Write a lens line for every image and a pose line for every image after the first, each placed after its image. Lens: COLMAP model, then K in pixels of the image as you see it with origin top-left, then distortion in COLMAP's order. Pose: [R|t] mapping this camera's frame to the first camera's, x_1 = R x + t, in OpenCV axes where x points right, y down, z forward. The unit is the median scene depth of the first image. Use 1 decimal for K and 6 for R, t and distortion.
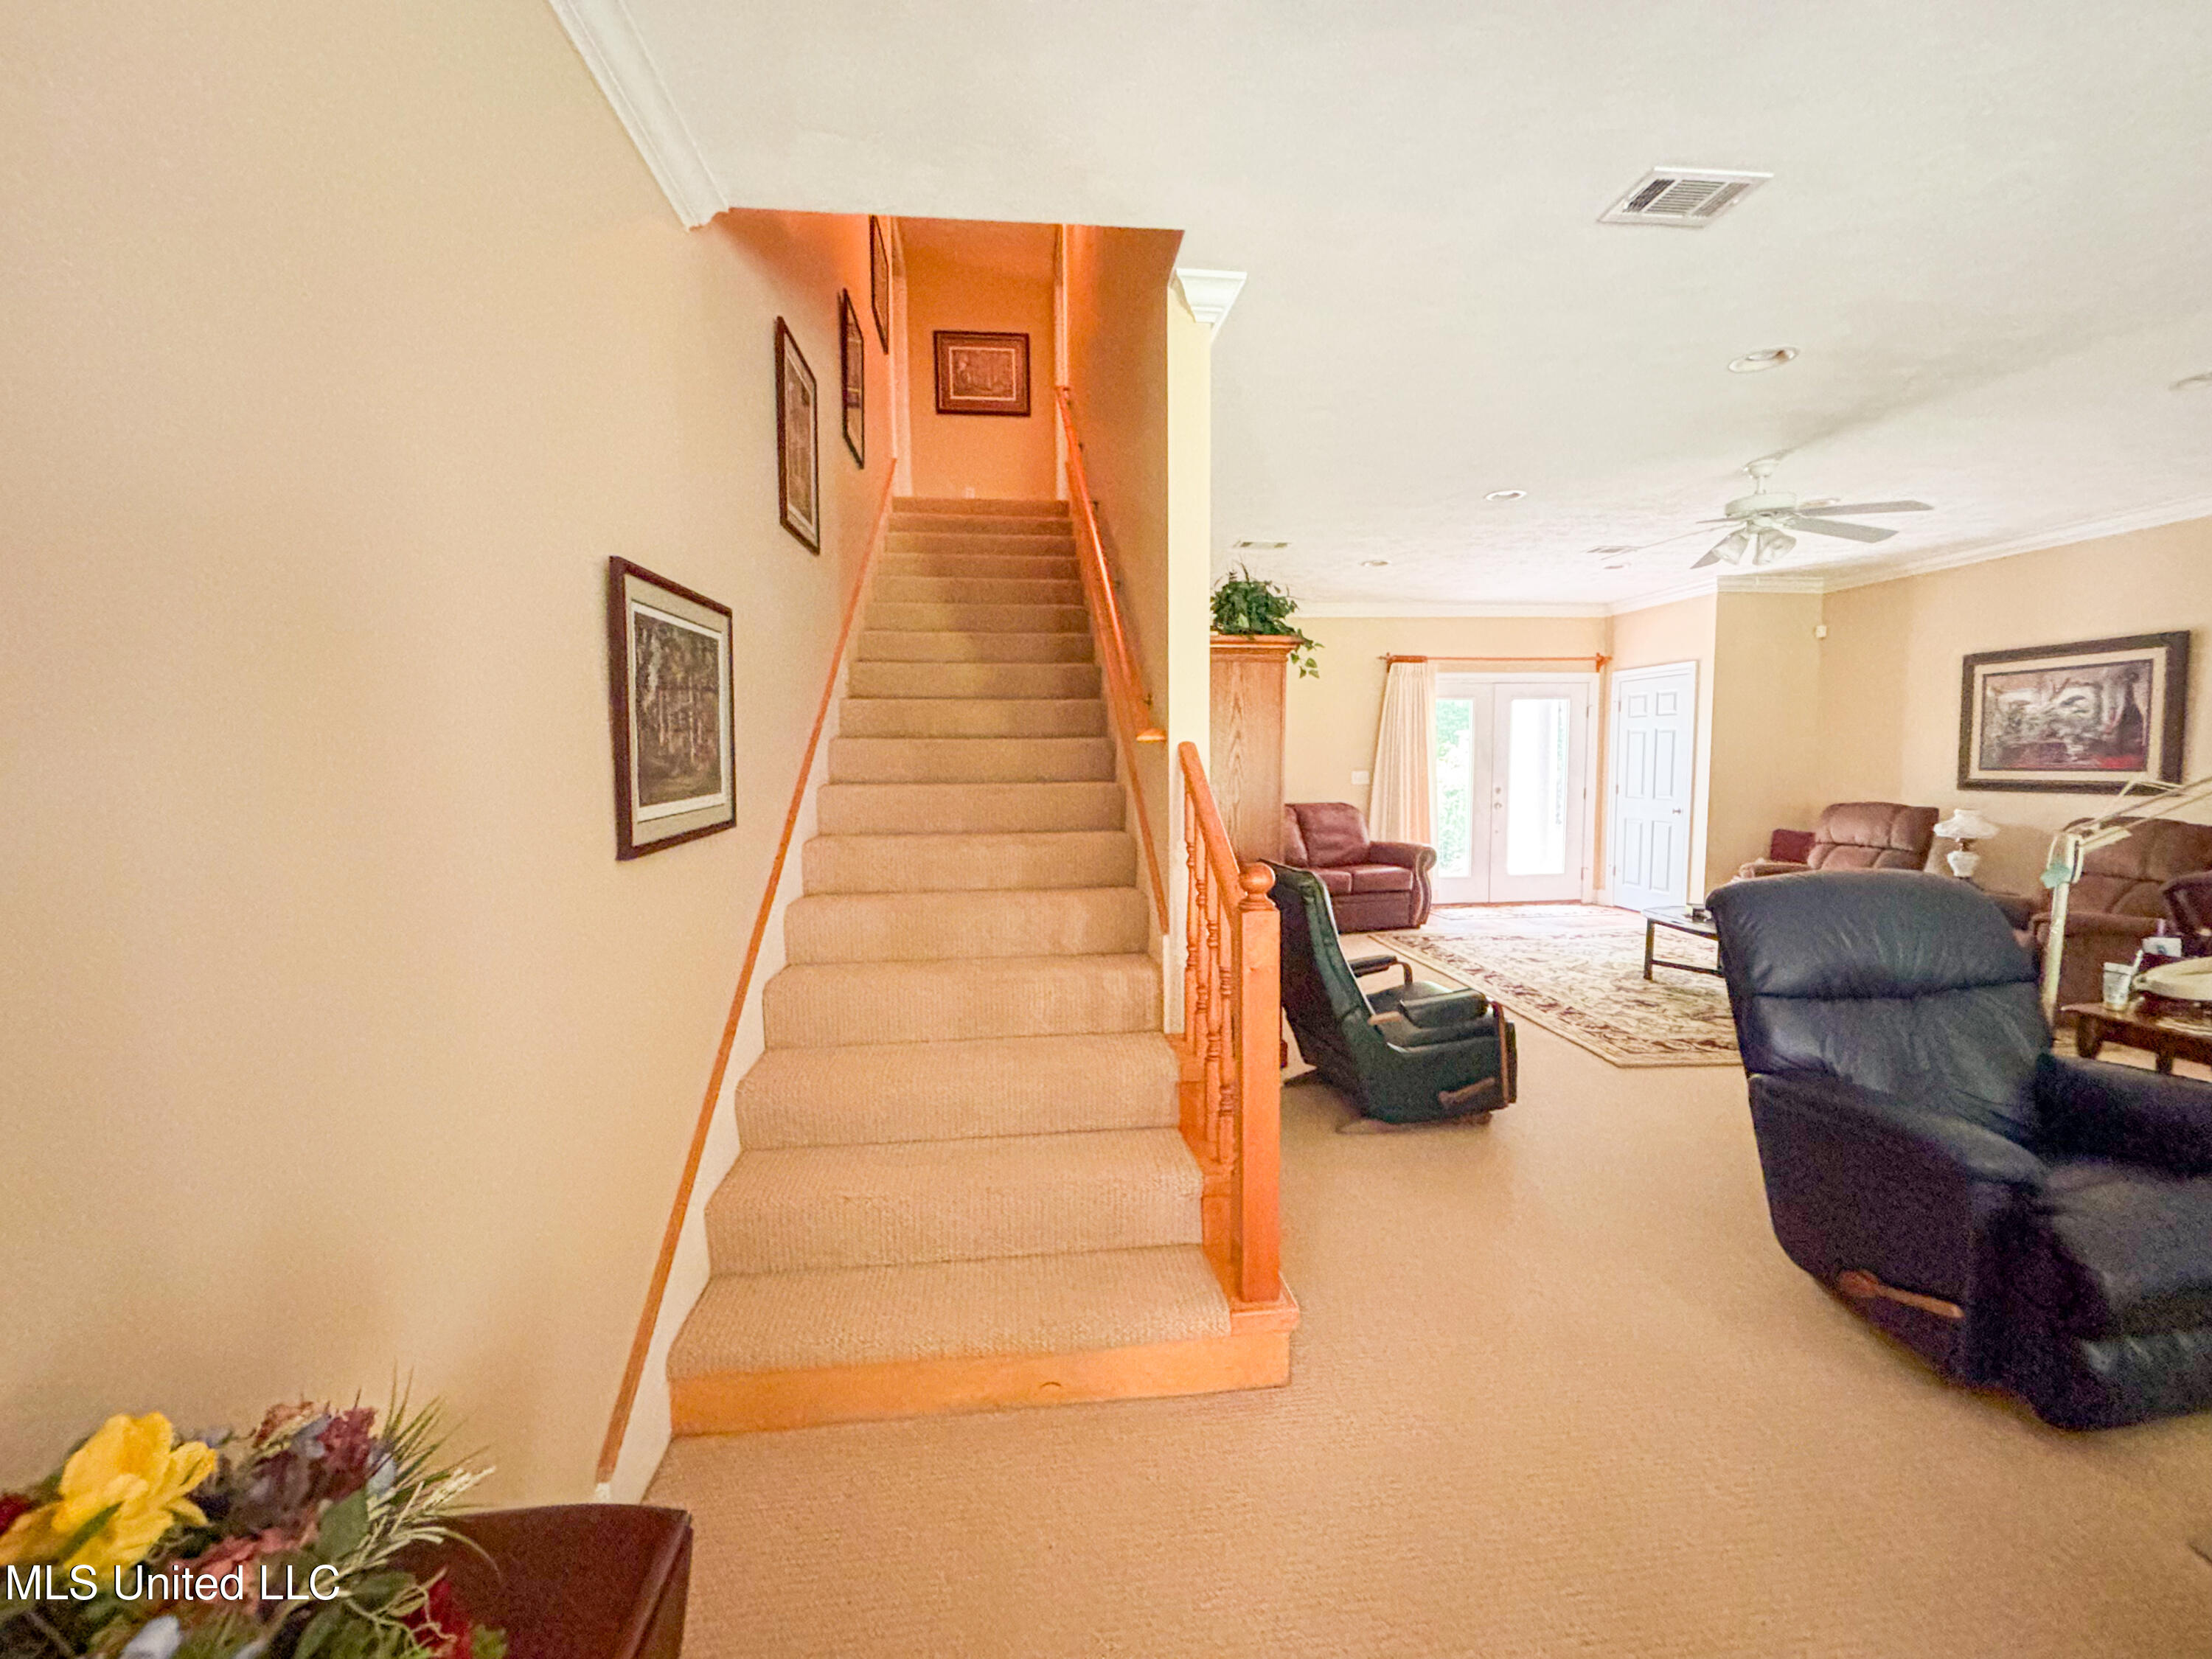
lens RADIAL K [[899.0, 0, 1094.7], [0, 899.0, 832.9], [0, 0, 1]] dist [-0.008545, 0.000434]
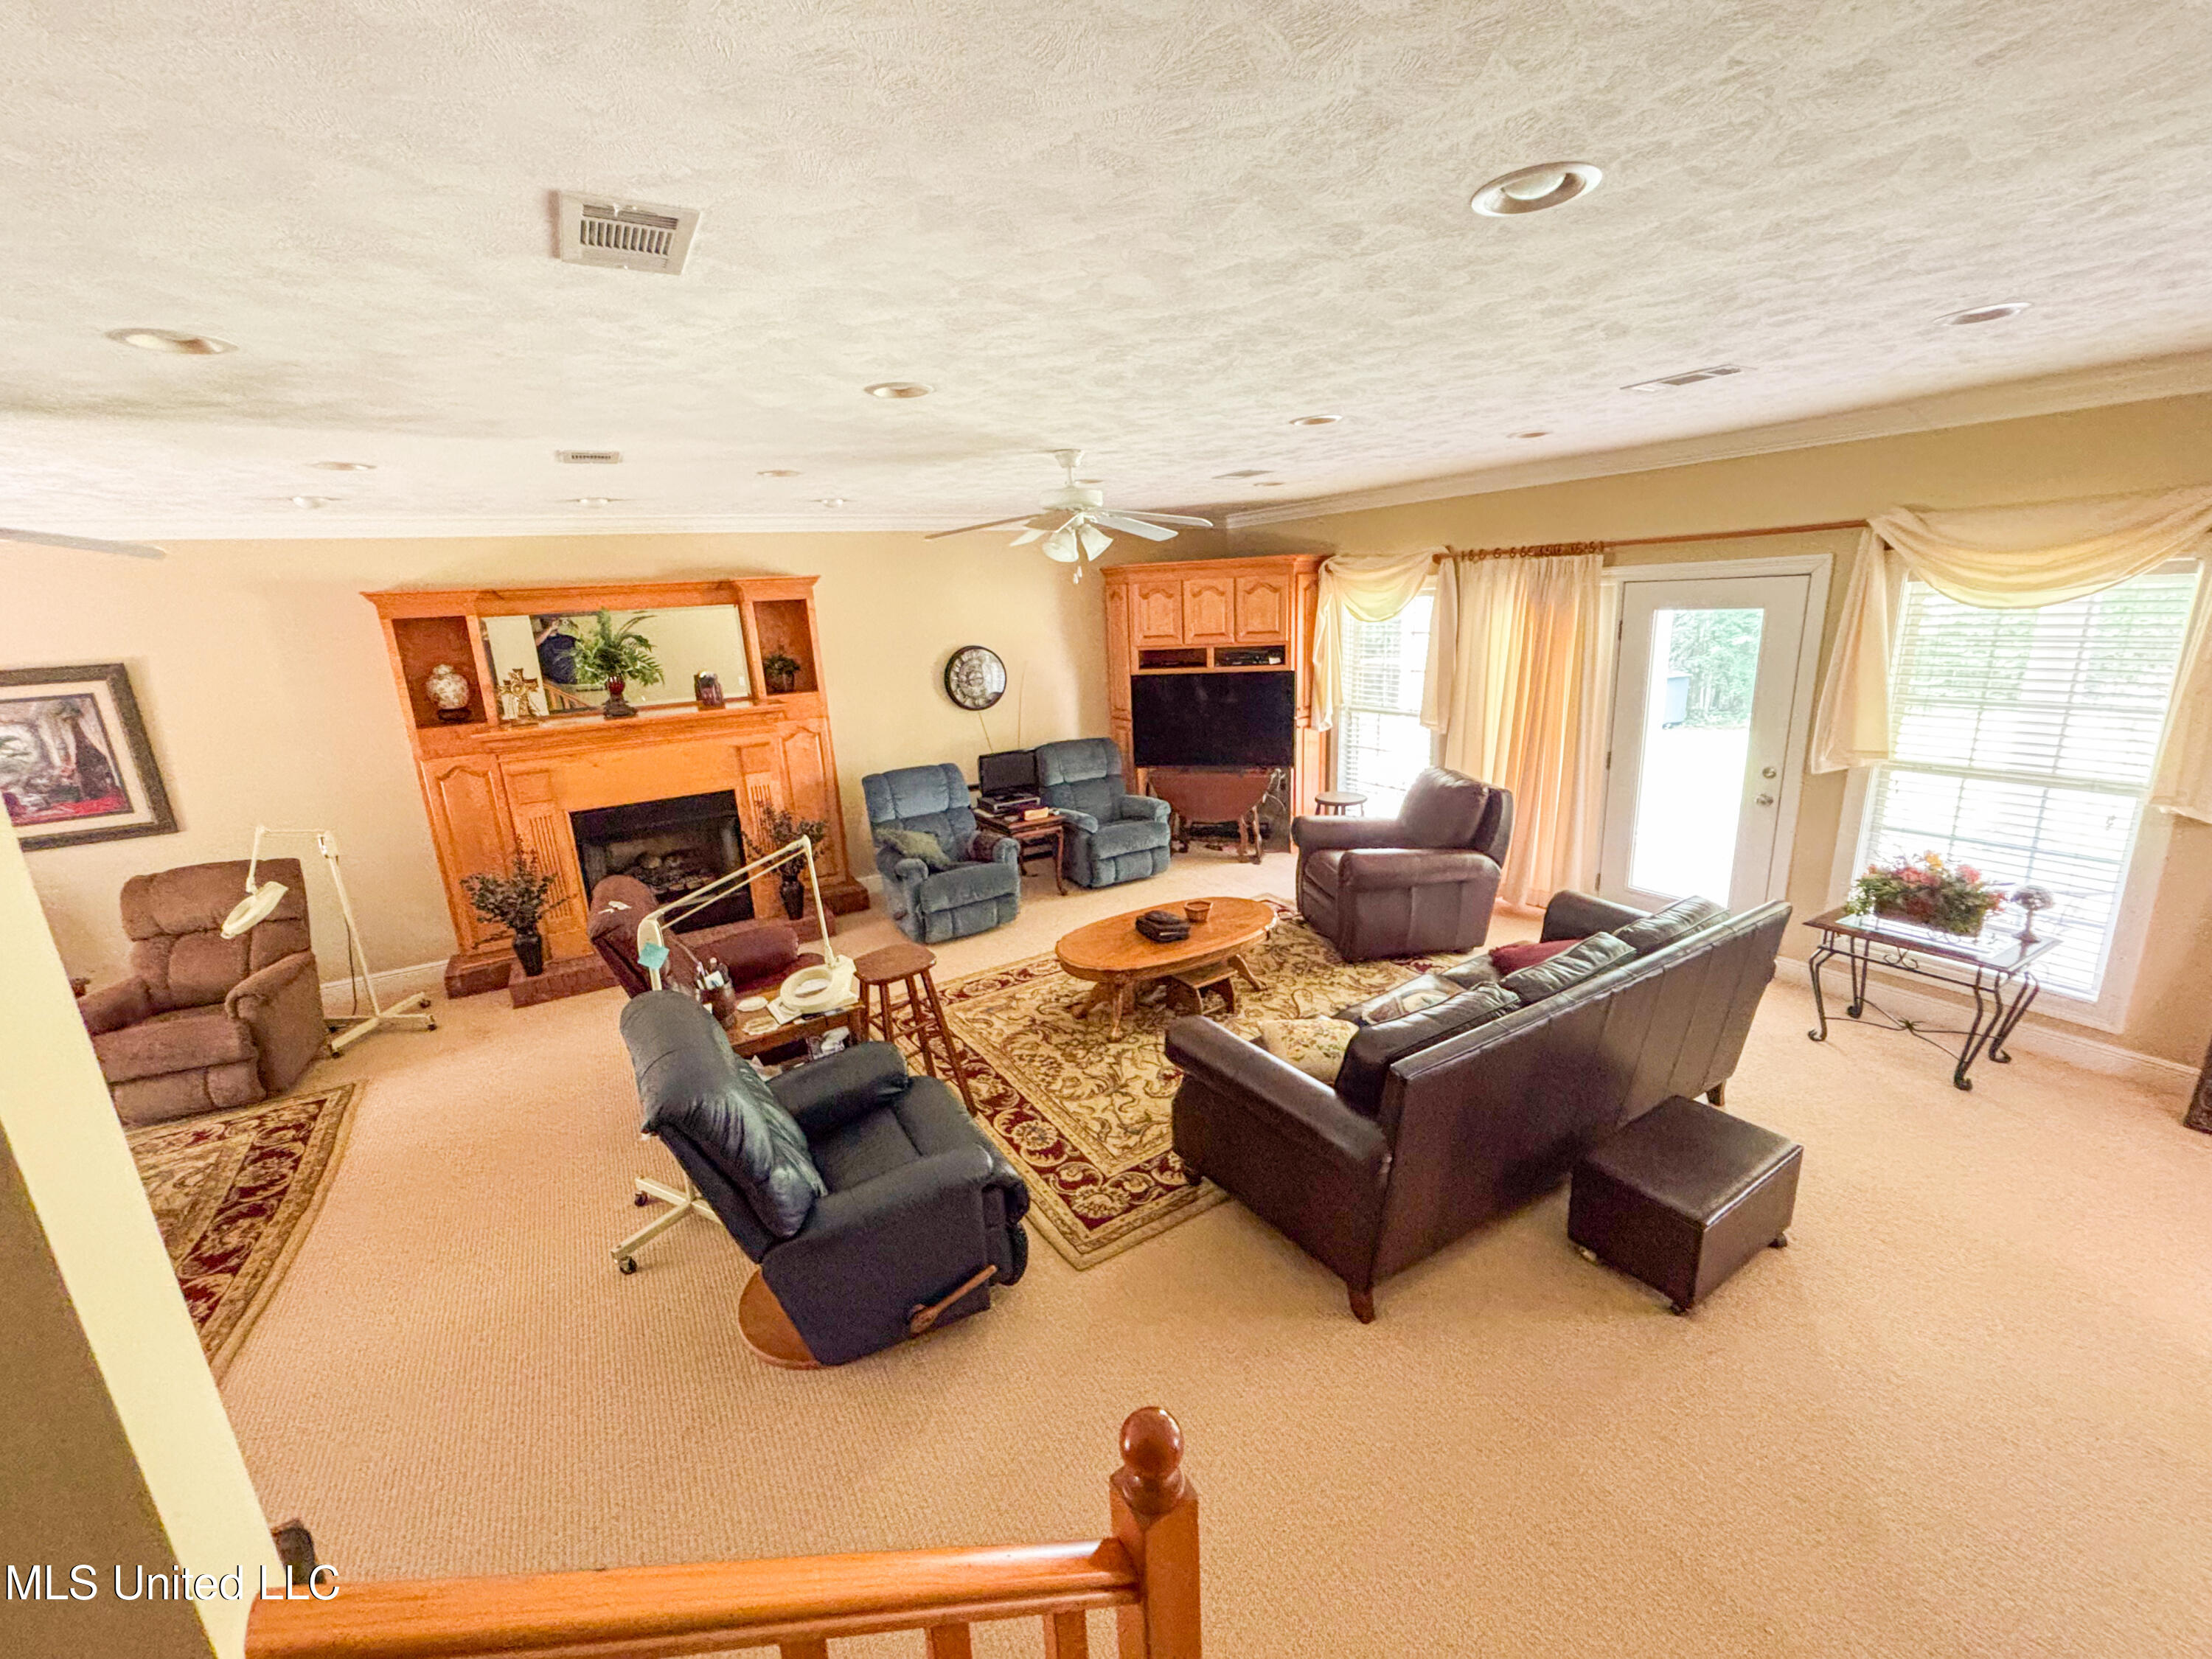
lens RADIAL K [[899.0, 0, 1107.8], [0, 899.0, 832.6], [0, 0, 1]] dist [-0.008545, 0.000434]
pose [[-0.439920, -0.202622, 0.874880, -0.083085], [0.116772, 0.953036, 0.279441, -0.185834], [-0.890412, 0.225093, -0.395599, 0.453033]]
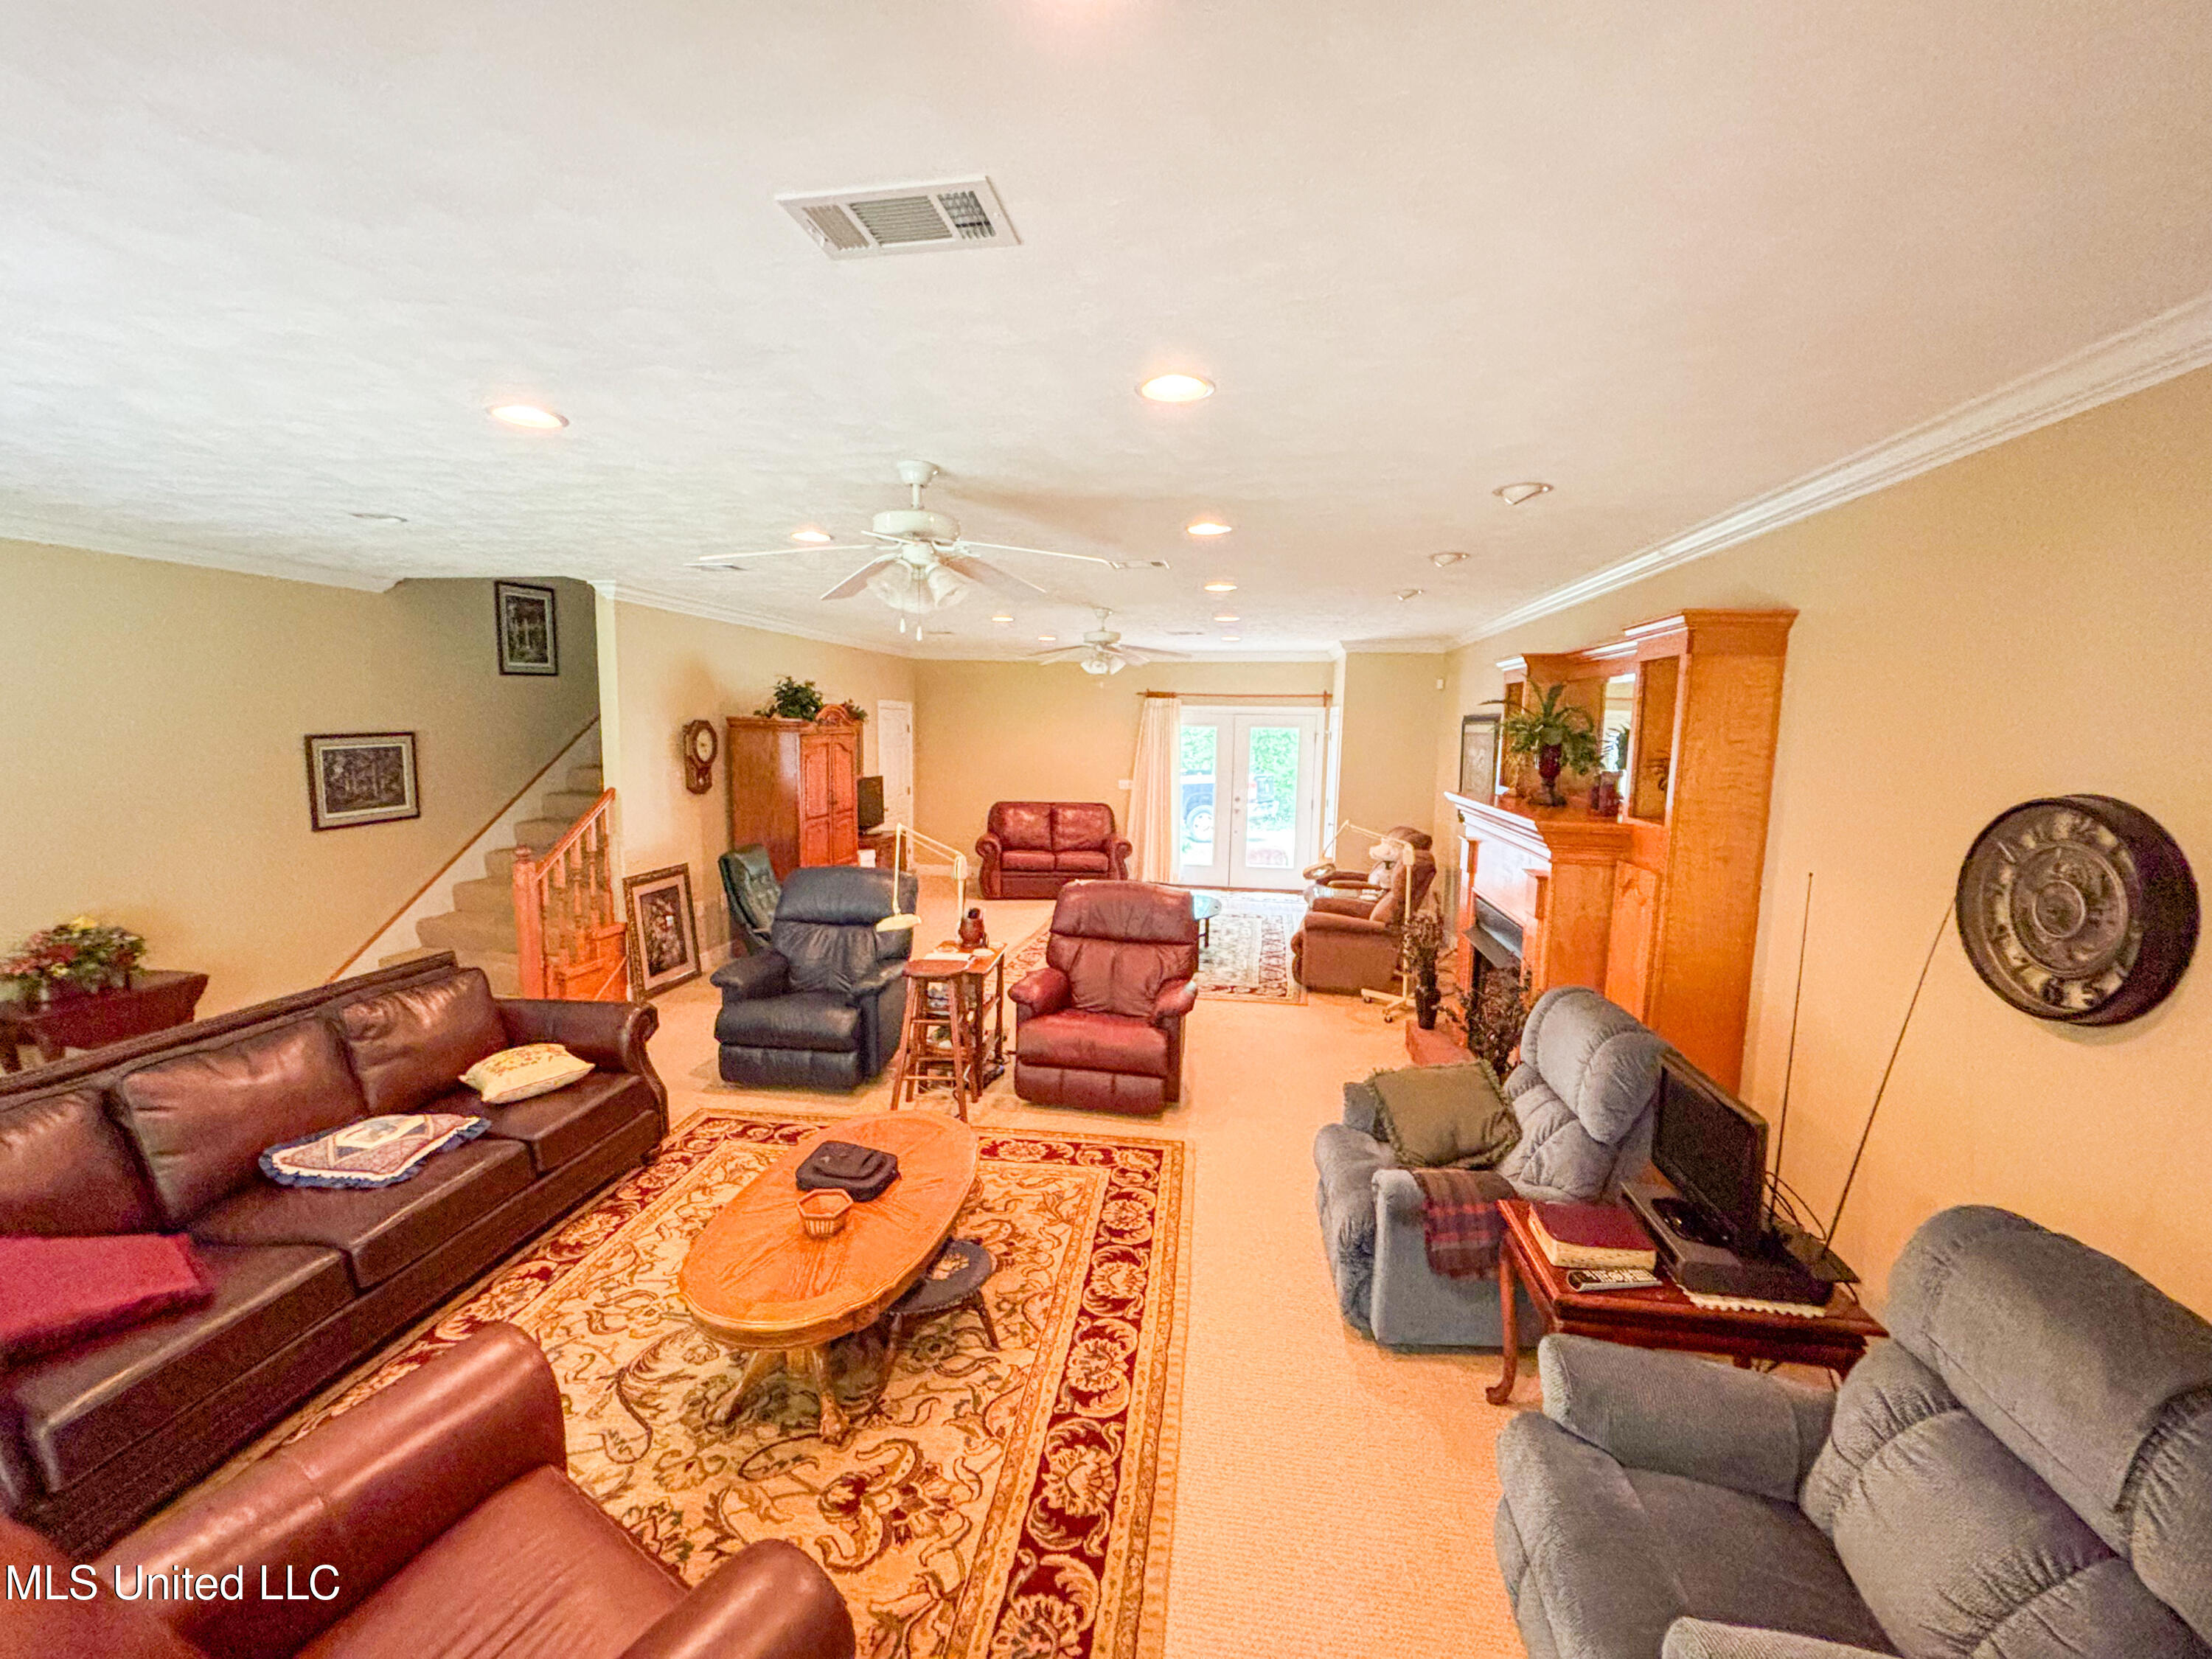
lens RADIAL K [[899.0, 0, 1120.4], [0, 899.0, 832.1], [0, 0, 1]] dist [-0.008545, 0.000434]
pose [[0.971257, 0.054190, -0.231782, 0.973963], [-0.046149, 0.998134, 0.039981, -0.073299], [0.233516, -0.028136, 0.971946, -0.450262]]
